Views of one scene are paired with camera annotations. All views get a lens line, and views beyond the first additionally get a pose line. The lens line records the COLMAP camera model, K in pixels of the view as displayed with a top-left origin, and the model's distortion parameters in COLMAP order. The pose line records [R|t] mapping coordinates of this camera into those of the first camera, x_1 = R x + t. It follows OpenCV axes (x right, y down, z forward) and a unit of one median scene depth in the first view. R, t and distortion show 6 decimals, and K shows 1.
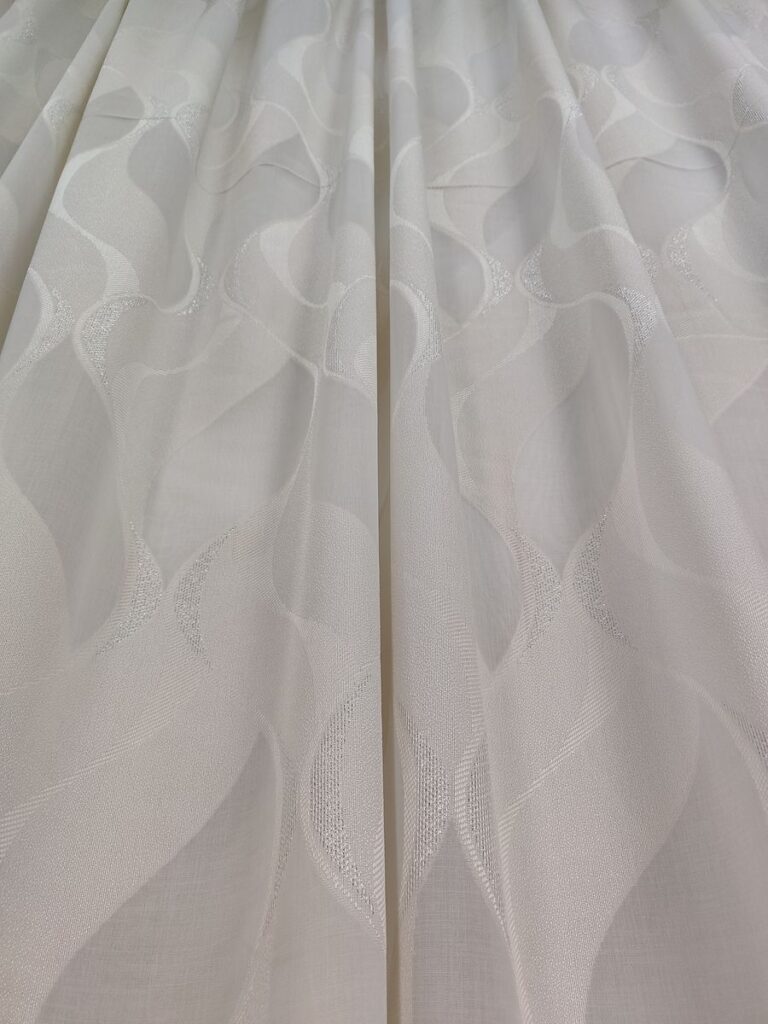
lens RADIAL K [[789.9, 0, 374.6], [0, 789.9, 514.7], [0, 0, 1]] dist [0.027143, -0.006541]
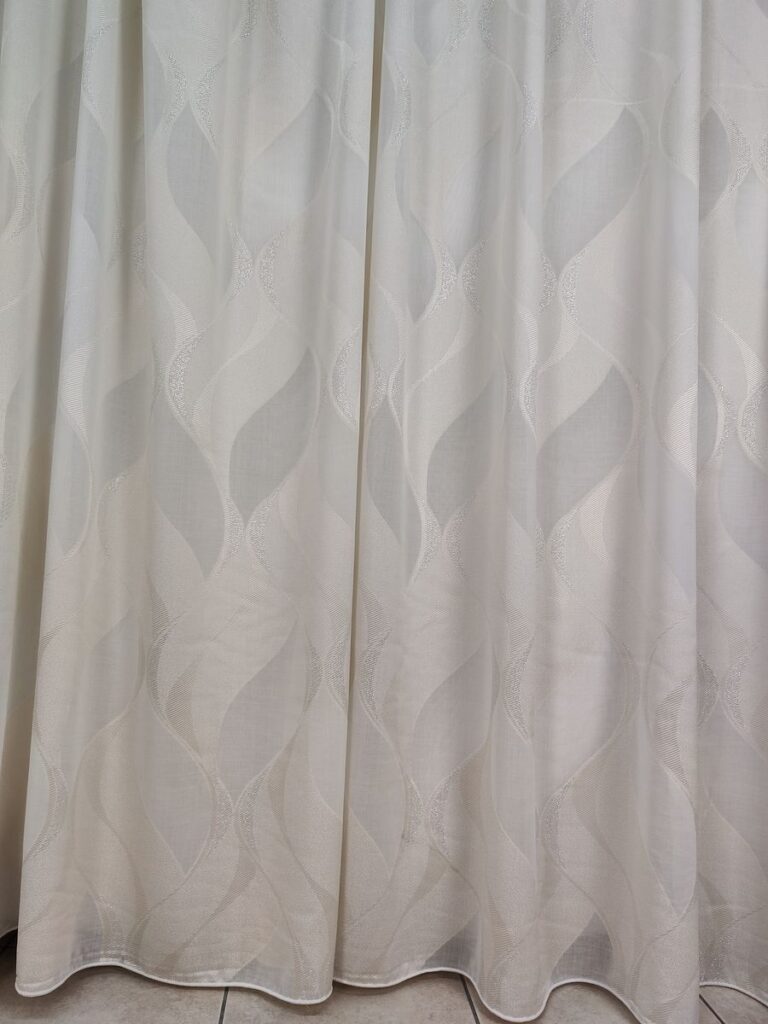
lens RADIAL K [[789.9, 0, 381.8], [0, 789.9, 512.4], [0, 0, 1]] dist [0.027143, -0.006541]
pose [[0.996947, 0.049276, 0.060561, -0.053092], [-0.075455, 0.807360, 0.585214, -0.771238], [-0.020057, -0.587998, 0.808614, -1.250395]]
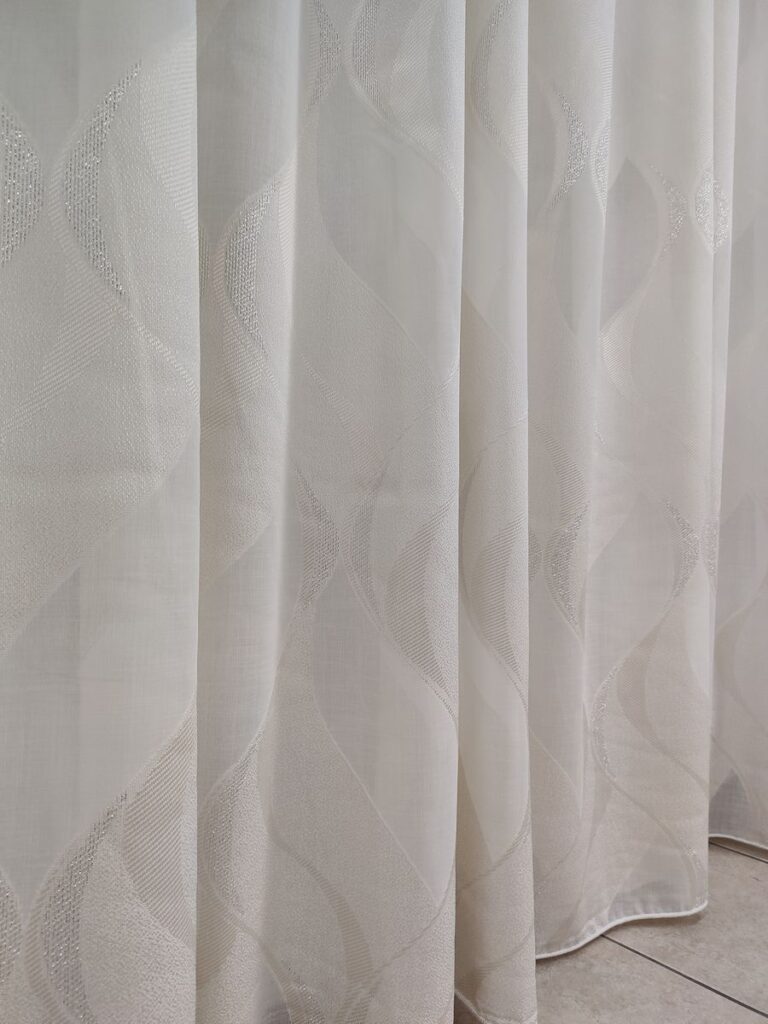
lens RADIAL K [[789.9, 0, 384.8], [0, 789.9, 512.1], [0, 0, 1]] dist [0.027143, -0.006541]
pose [[0.735718, -0.001534, 0.677286, -2.034464], [-0.440820, 0.758111, 0.480568, 0.294882], [-0.514196, -0.652124, 0.557079, -0.295269]]
